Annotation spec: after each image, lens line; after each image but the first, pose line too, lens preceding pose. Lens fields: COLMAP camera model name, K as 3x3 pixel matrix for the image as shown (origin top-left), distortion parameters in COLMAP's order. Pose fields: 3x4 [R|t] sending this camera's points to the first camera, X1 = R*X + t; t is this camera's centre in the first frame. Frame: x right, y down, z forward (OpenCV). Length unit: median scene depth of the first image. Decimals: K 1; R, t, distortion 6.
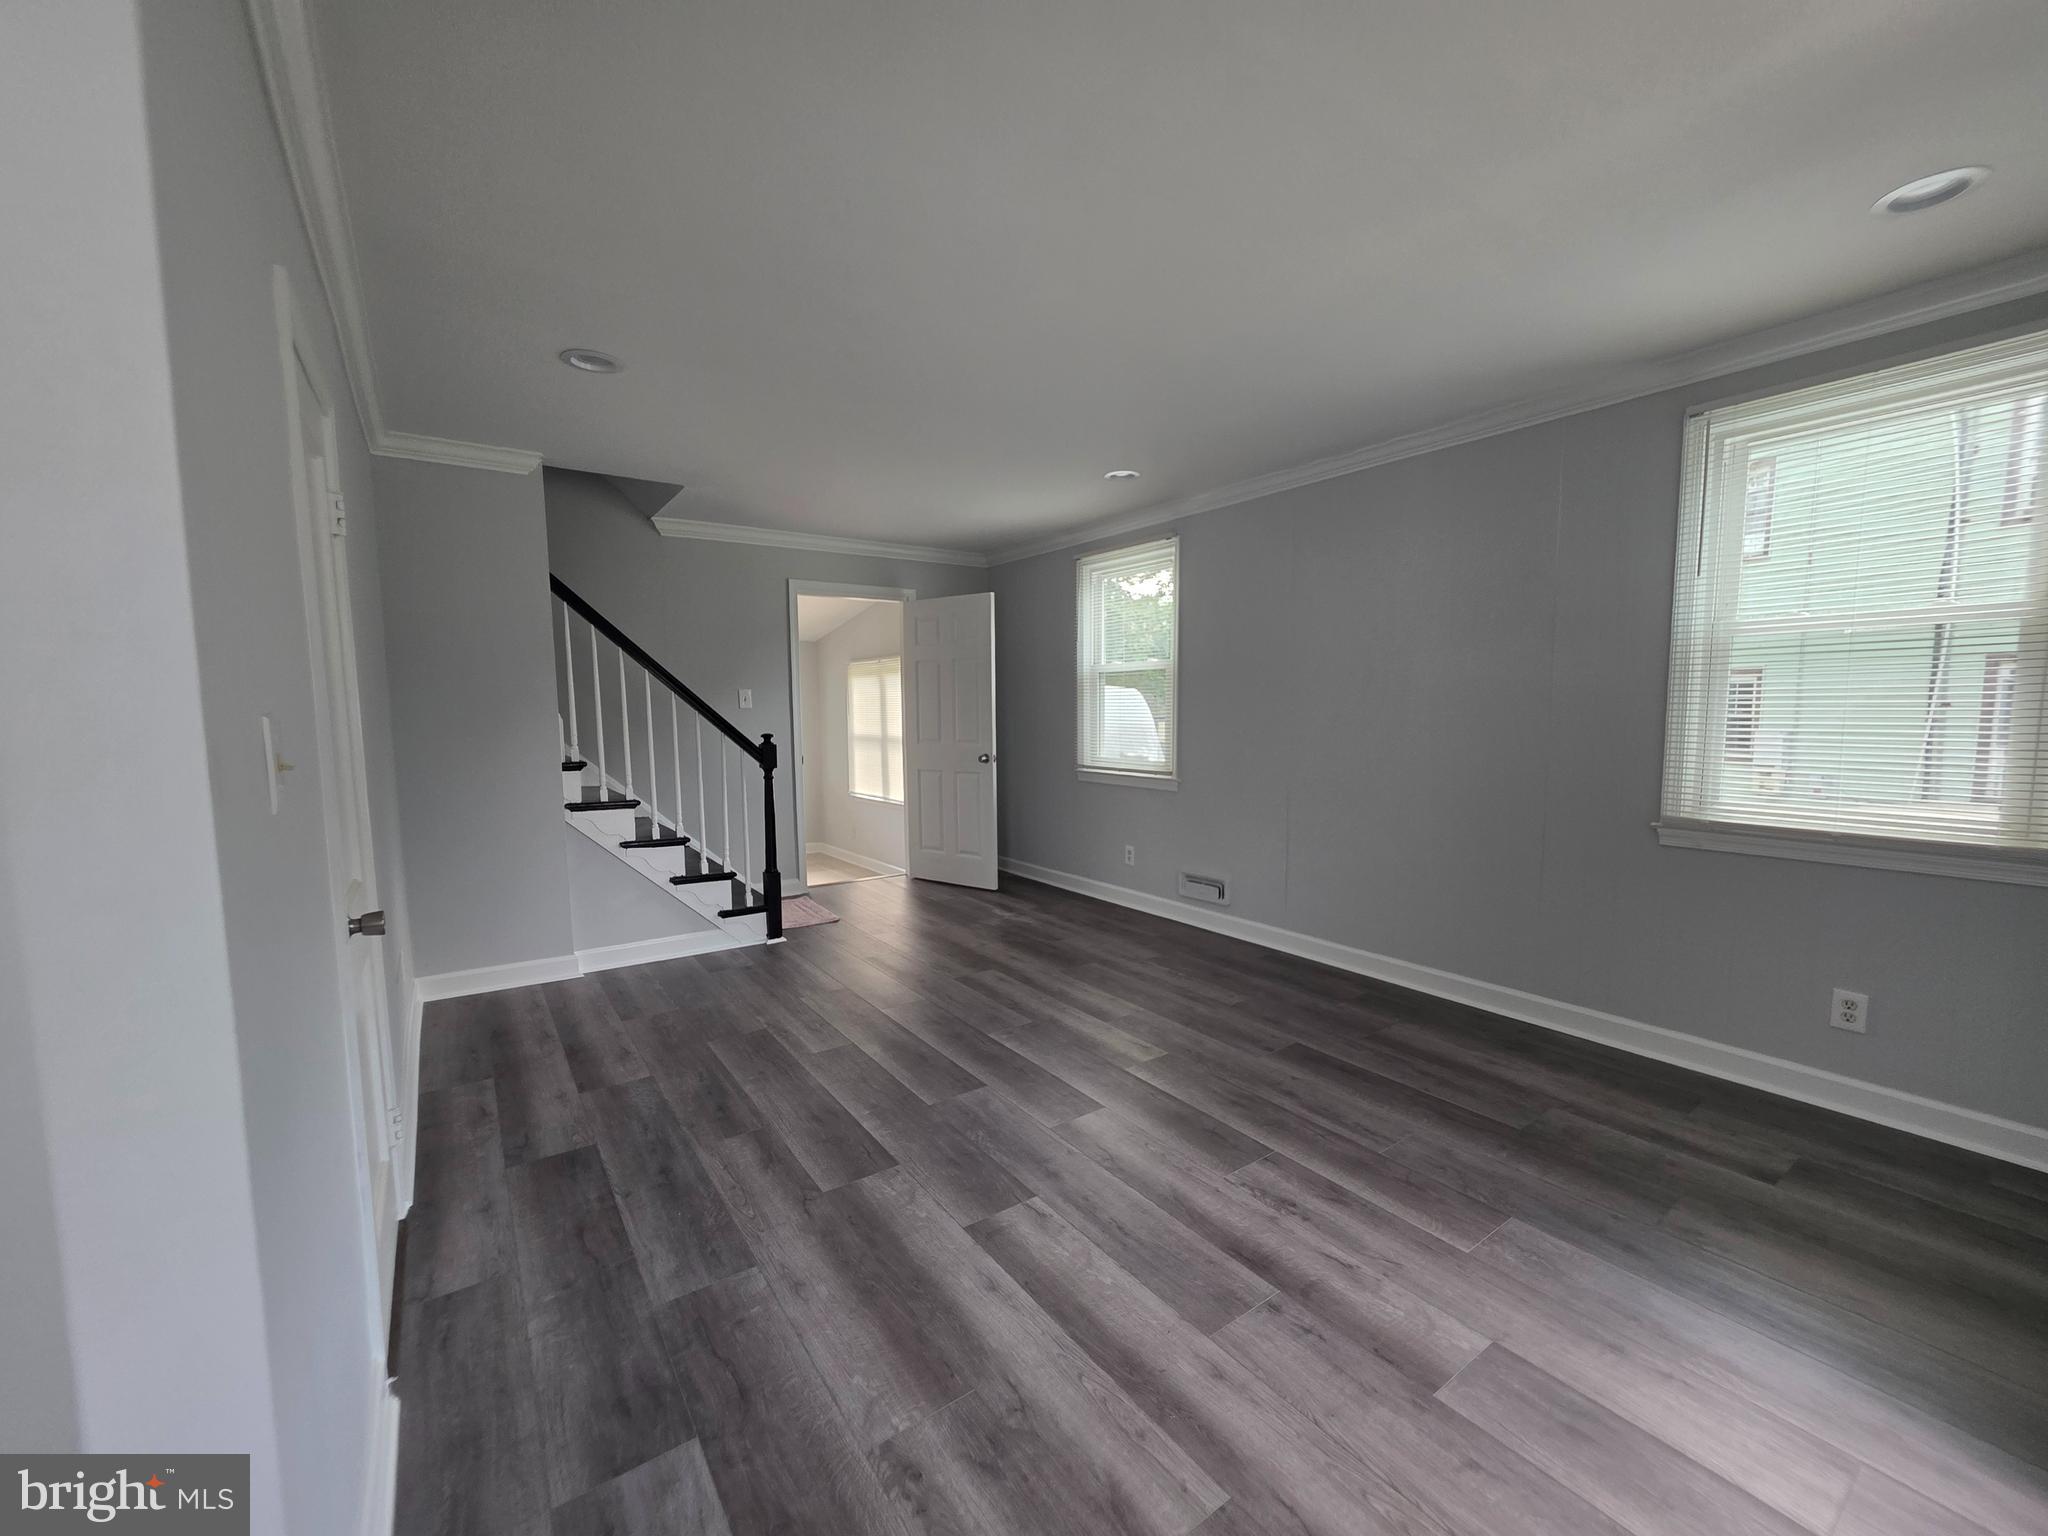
lens RADIAL K [[835.0, 0, 1031.5], [0, 835.0, 798.6], [0, 0, 1]] dist [0.000538, -0.000555]
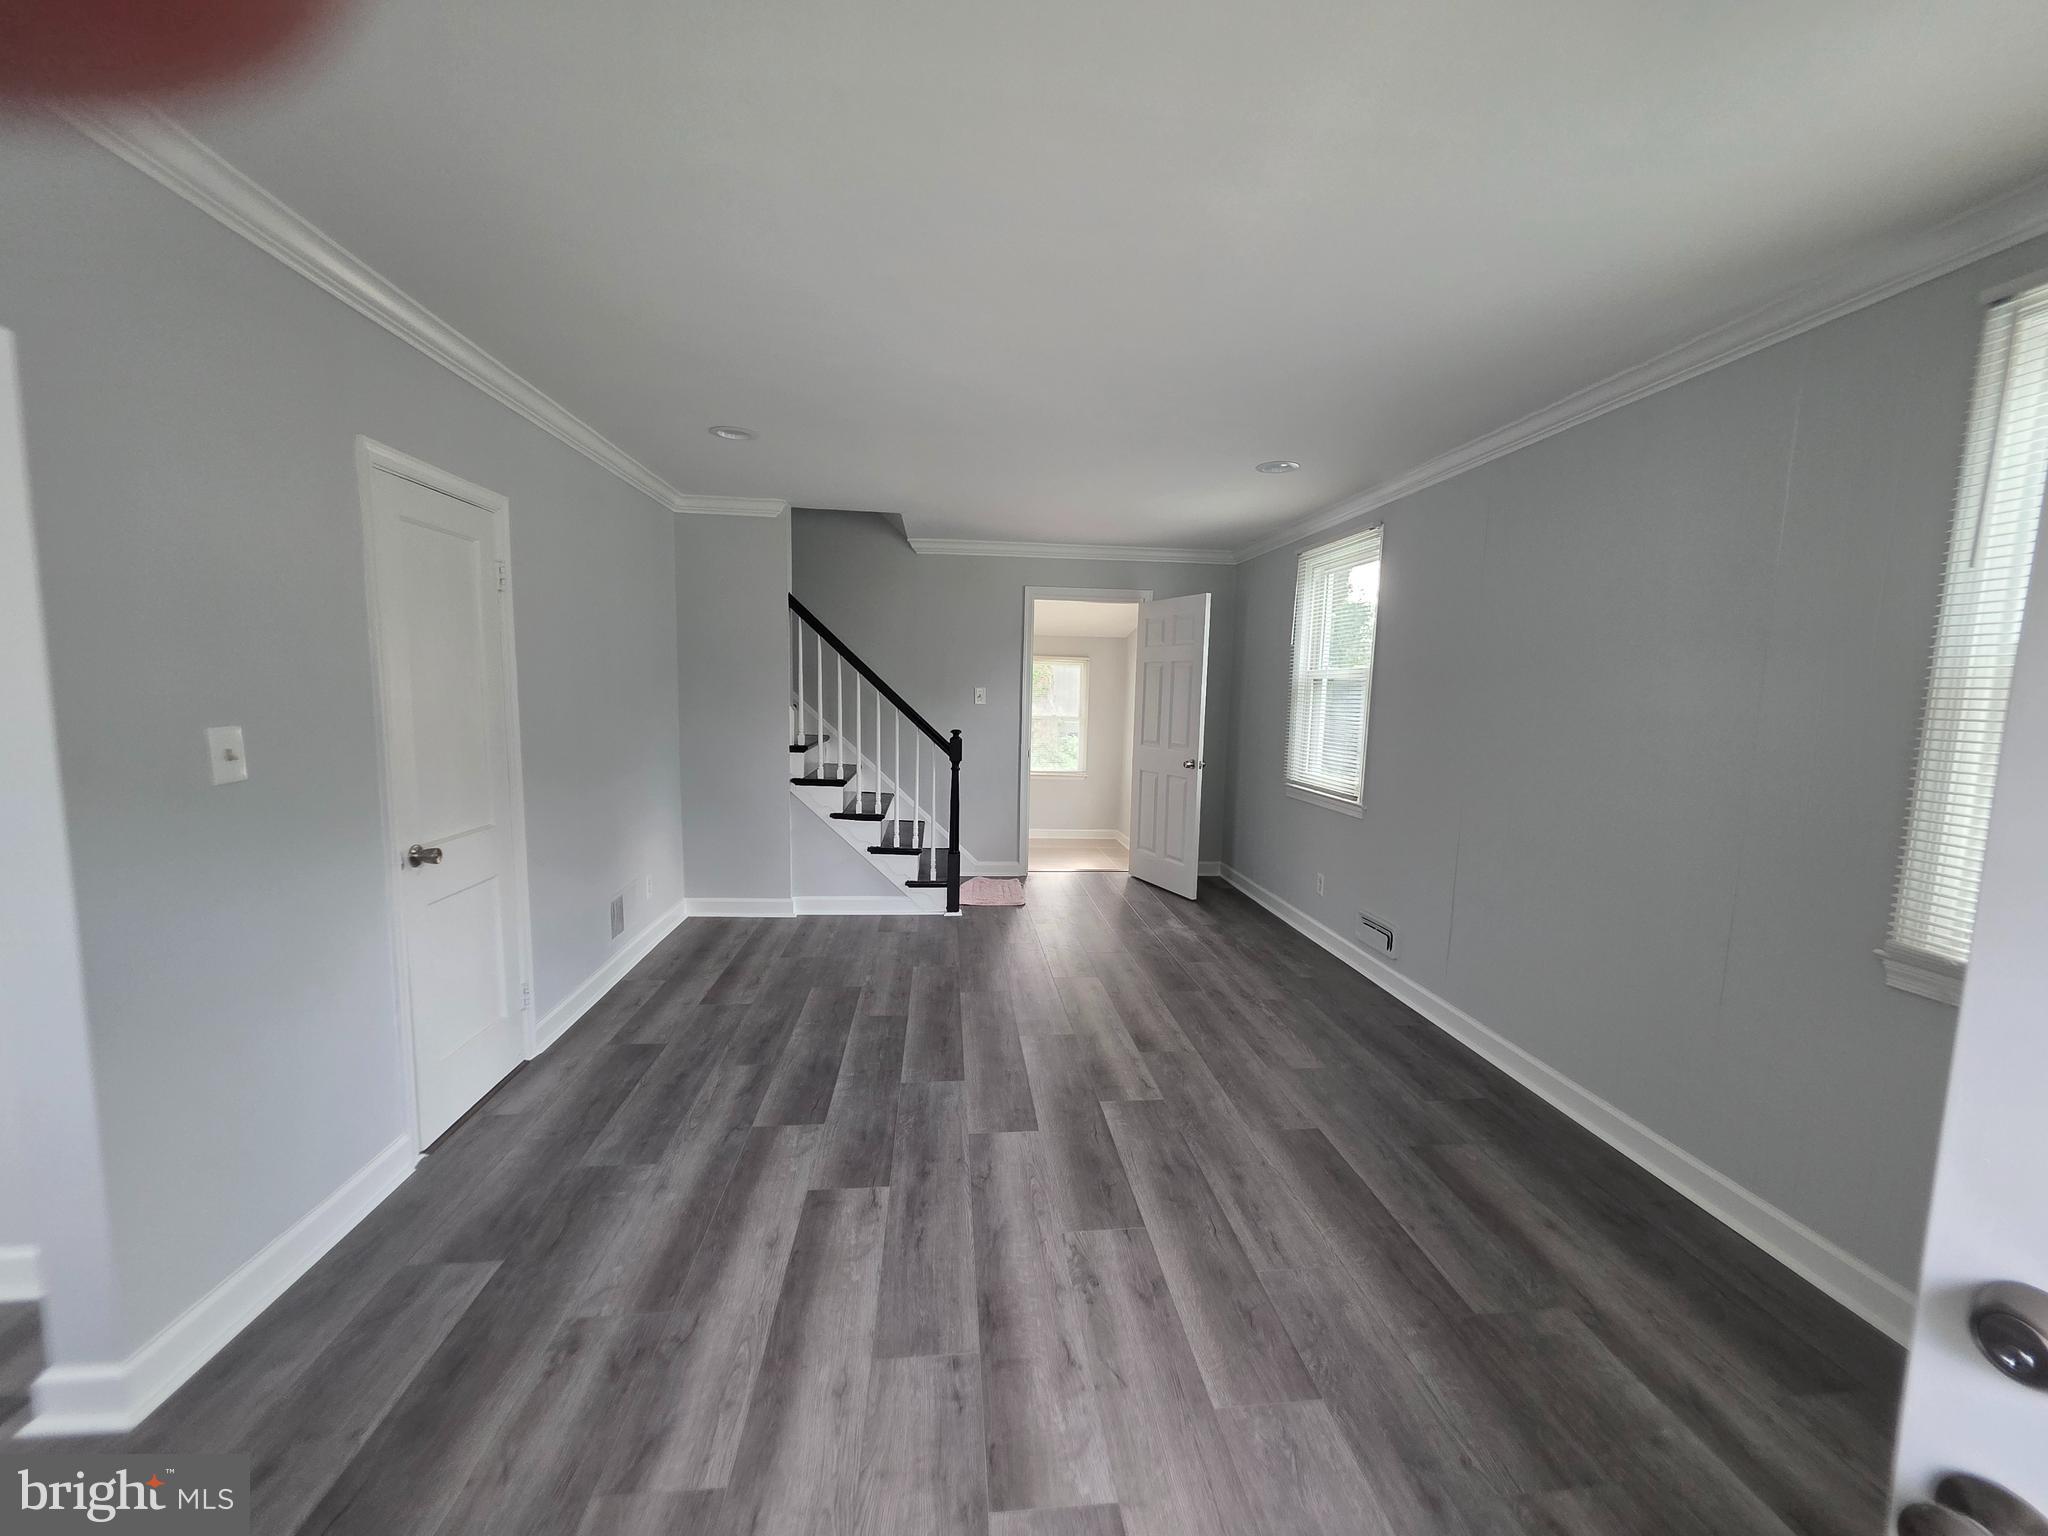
lens RADIAL K [[827.5, 0, 1027.2], [0, 827.5, 801.4], [0, 0, 1]] dist [-0.001094, 0.000462]
pose [[0.868635, 0.095145, -0.486231, 0.416042], [-0.084900, 0.995456, 0.043117, -0.050382], [0.488124, 0.003828, 0.872766, 0.105343]]
